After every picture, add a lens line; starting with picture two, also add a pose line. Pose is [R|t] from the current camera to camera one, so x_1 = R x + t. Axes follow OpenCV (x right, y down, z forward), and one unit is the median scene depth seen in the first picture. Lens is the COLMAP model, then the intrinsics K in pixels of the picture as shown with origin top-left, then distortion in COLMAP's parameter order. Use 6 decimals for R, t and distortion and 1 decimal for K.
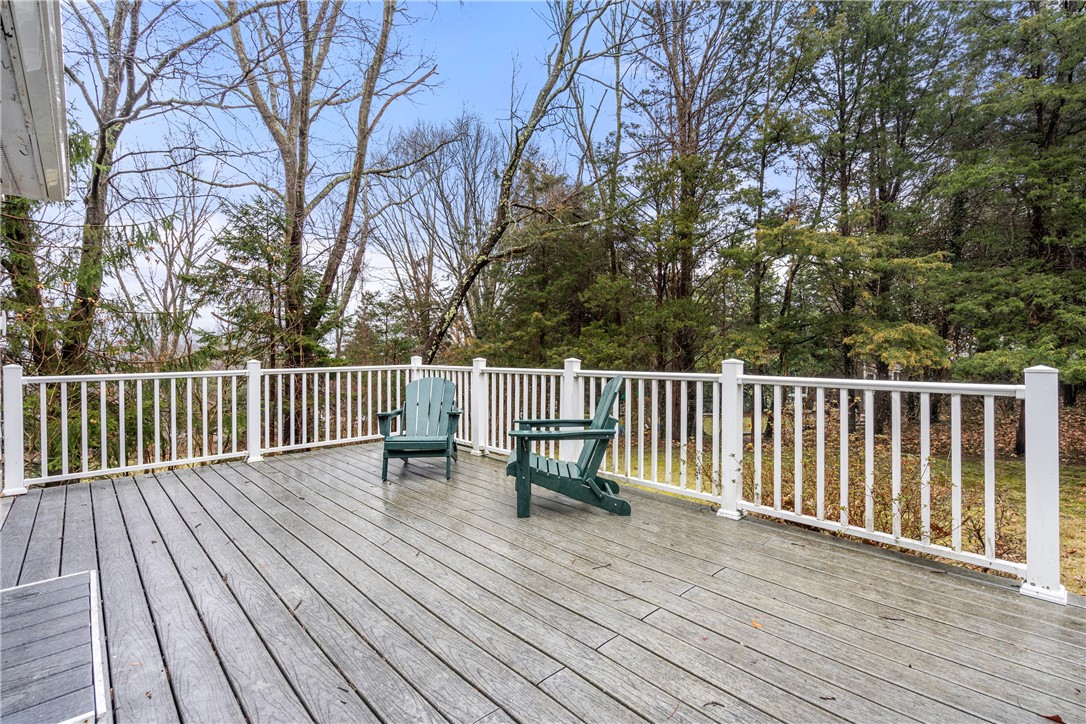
lens RADIAL K [[483.6, 0, 543.0], [0, 483.6, 362.0], [0, 0, 1]] dist [-0.002636, -0.000053]
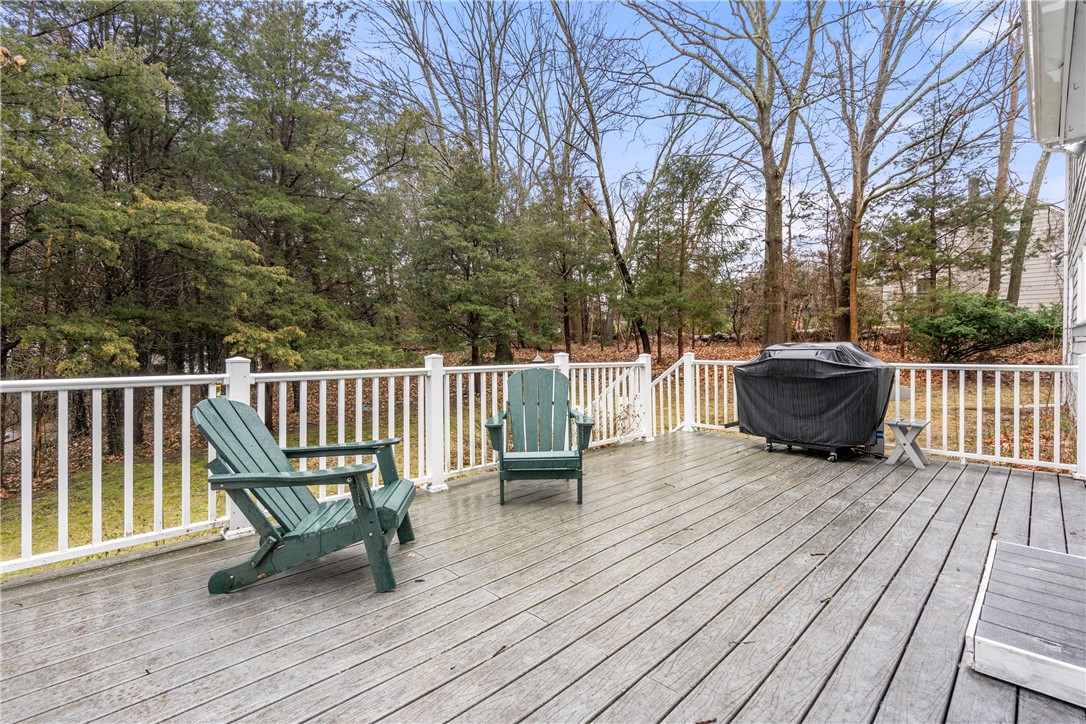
lens RADIAL K [[495.2, 0, 543.0], [0, 495.2, 362.0], [0, 0, 1]] dist [0.055018, 0.000378]
pose [[-0.032595, -0.024320, 0.999173, -1.196416], [0.009212, 0.999654, 0.024632, -0.019305], [-0.999426, 0.010007, -0.032359, 1.177151]]
